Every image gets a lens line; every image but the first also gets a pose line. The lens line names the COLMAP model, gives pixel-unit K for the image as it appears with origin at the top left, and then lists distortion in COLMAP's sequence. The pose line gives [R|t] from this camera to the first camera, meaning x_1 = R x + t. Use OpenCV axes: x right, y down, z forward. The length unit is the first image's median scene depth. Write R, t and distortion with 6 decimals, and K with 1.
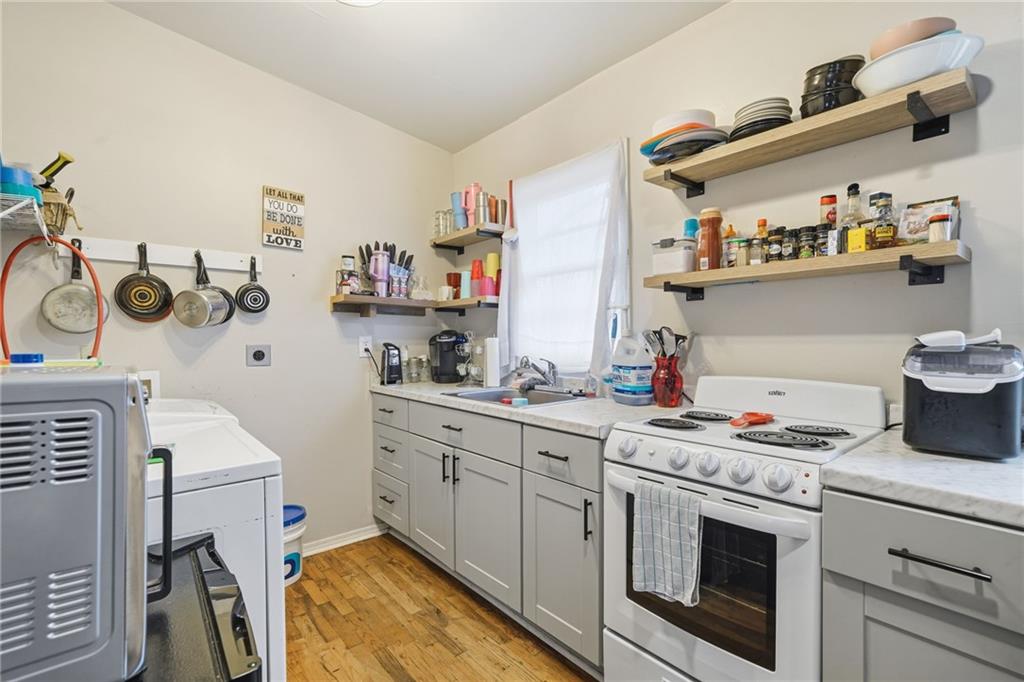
lens RADIAL K [[459.8, 0, 515.7], [0, 459.8, 350.9], [0, 0, 1]] dist [0.011777, 0.000227]
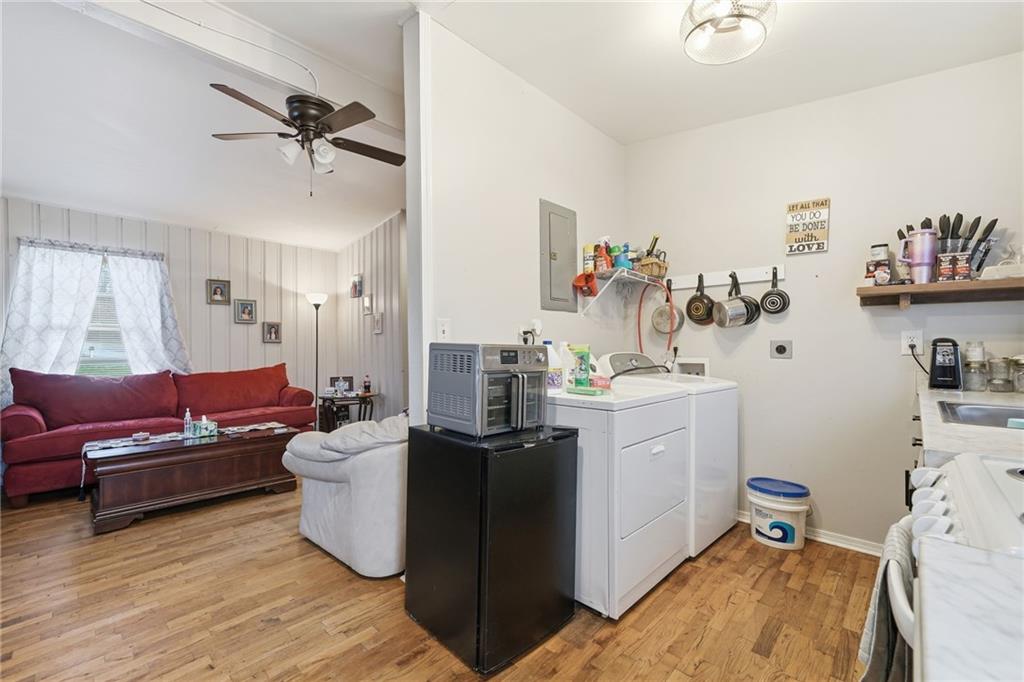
lens RADIAL K [[435.8, 0, 512.5], [0, 435.8, 346.8], [0, 0, 1]] dist [0.002247, 0.000364]
pose [[0.118679, 0.008516, -0.992896, 0.482434], [-0.020850, 0.999764, 0.006083, 0.010647], [0.992714, 0.019980, 0.118829, 0.188126]]
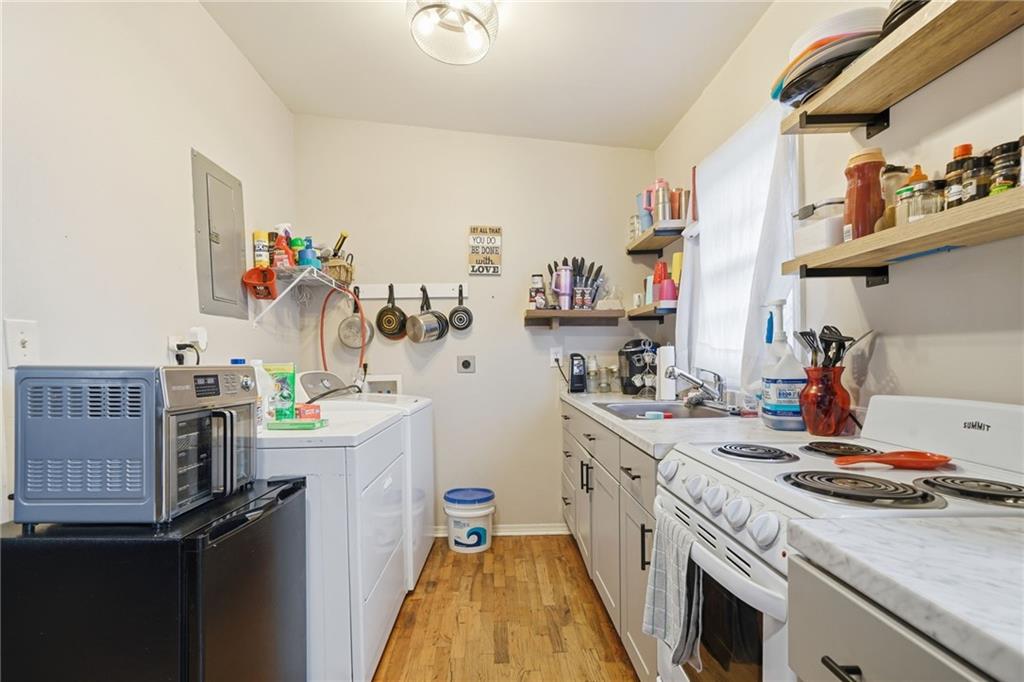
lens RADIAL K [[471.5, 0, 506.7], [0, 471.5, 371.5], [0, 0, 1]] dist [0.009810, 0.000508]
pose [[0.780362, 0.013467, -0.625183, 0.328709], [-0.003845, 0.999853, 0.016739, 0.007703], [0.625317, -0.010658, 0.780298, 0.080066]]
